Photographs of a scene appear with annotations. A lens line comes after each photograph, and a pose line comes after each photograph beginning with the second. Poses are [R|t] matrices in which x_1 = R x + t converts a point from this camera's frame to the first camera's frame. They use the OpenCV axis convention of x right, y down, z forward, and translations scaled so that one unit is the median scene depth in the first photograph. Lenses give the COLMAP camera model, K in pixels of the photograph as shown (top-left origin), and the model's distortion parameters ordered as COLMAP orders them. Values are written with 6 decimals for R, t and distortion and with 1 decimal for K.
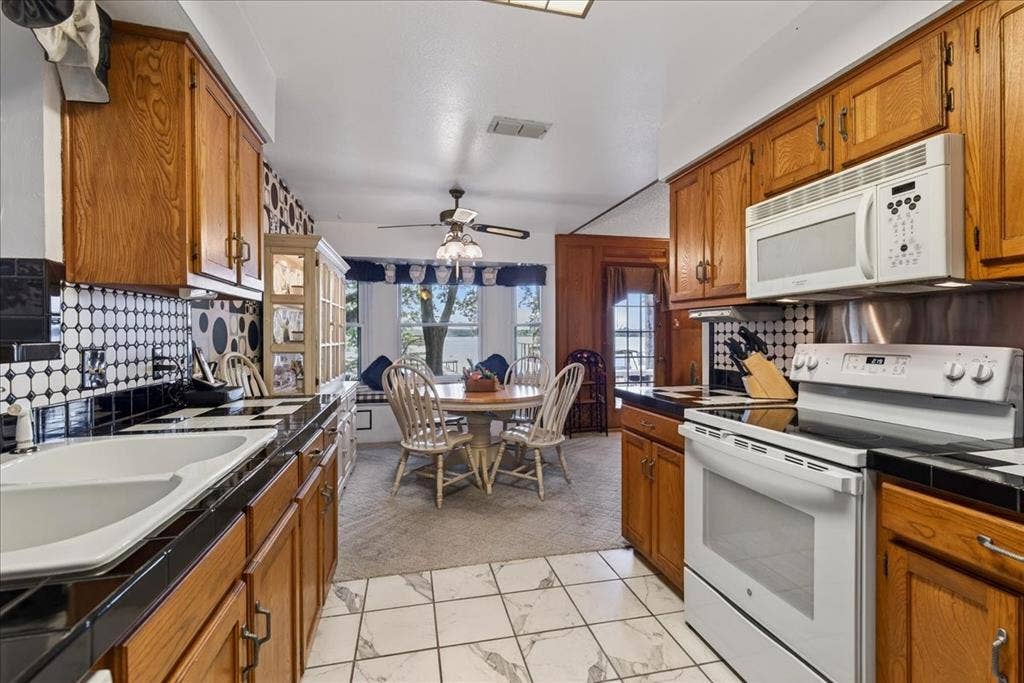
lens RADIAL K [[452.9, 0, 512.0], [0, 452.9, 341.5], [0, 0, 1]] dist [-0.000253, -0.000211]
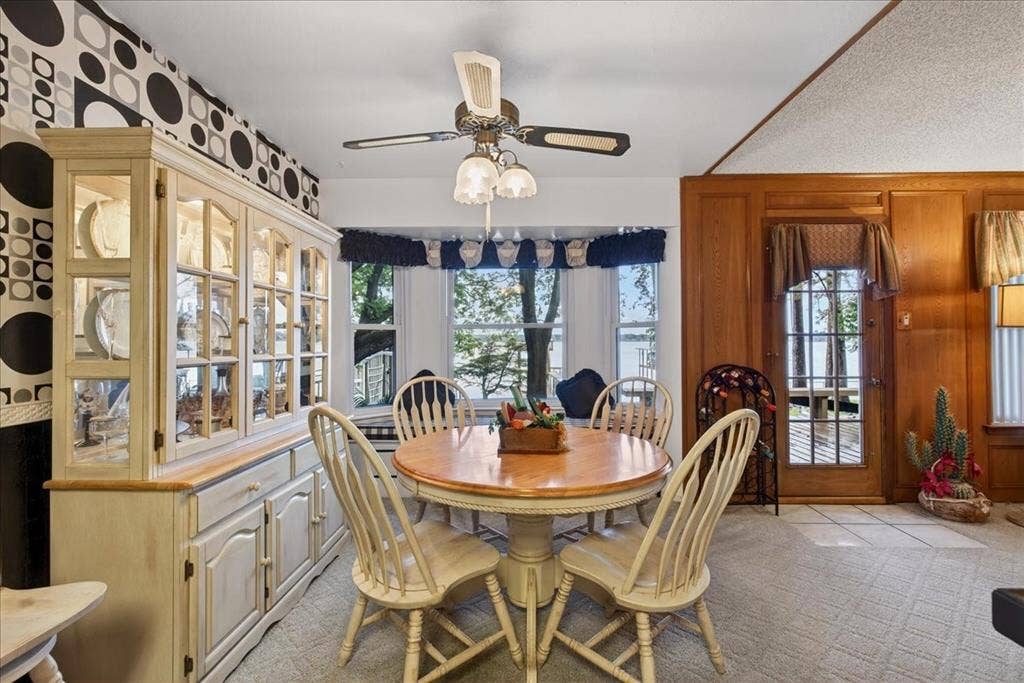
lens RADIAL K [[452.9, 0, 512.0], [0, 452.9, 341.5], [0, 0, 1]] dist [-0.000253, -0.000211]
pose [[0.968146, -0.002012, -0.250377, 0.026845], [-0.000608, 0.999946, -0.010386, -0.006162], [0.250384, 0.010208, 0.968093, 0.341640]]
